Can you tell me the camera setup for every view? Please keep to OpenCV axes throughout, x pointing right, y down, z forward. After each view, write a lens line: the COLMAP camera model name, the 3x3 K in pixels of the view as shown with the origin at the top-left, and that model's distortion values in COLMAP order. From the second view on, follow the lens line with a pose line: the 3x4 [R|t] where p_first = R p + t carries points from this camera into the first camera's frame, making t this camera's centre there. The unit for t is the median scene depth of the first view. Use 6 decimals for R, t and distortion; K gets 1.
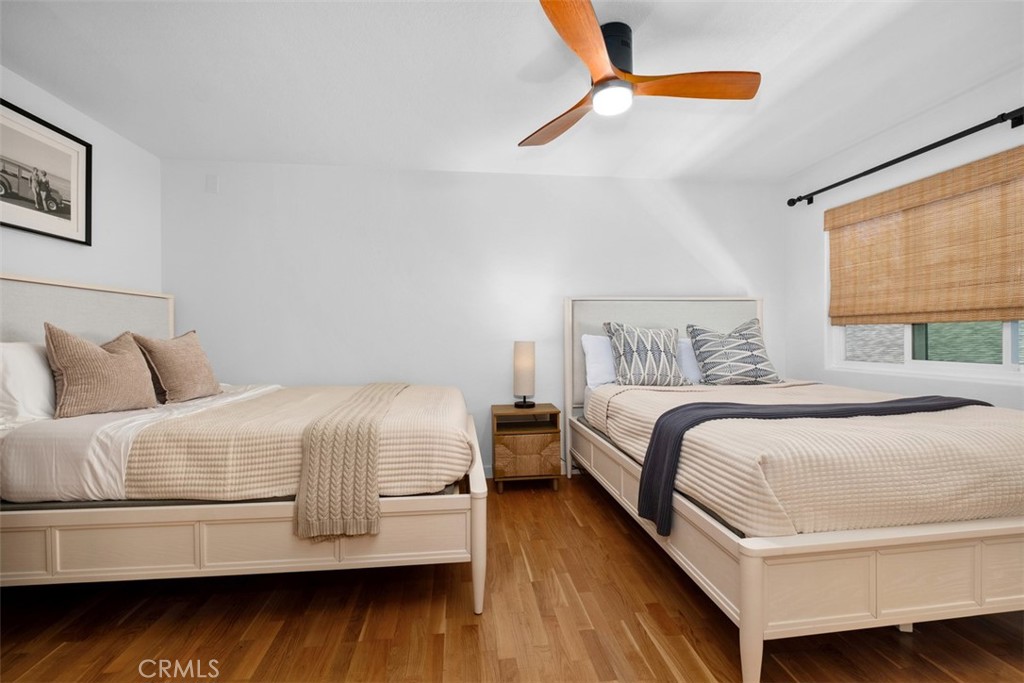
lens RADIAL K [[439.6, 0, 512.6], [0, 439.6, 340.1], [0, 0, 1]] dist [-0.000803, -0.002389]
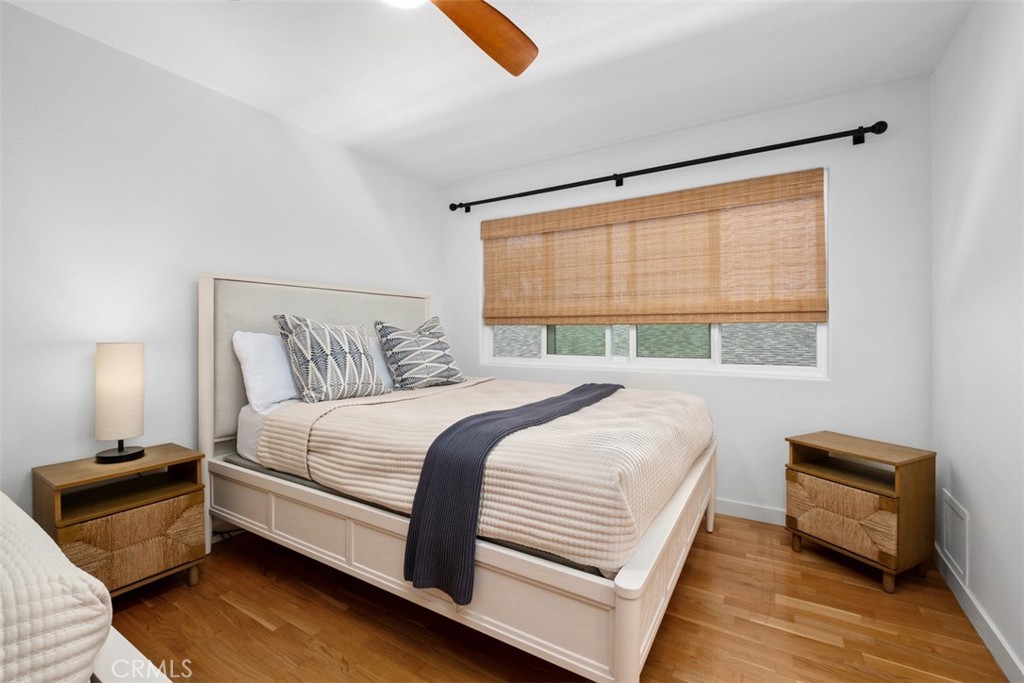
lens RADIAL K [[439.6, 0, 513.2], [0, 439.6, 334.7], [0, 0, 1]] dist [-0.000803, -0.002389]
pose [[0.621521, 0.003665, 0.783389, -0.114028], [0.001914, 0.999979, -0.006196, -0.003395], [-0.783395, 0.005351, 0.621501, 0.283232]]
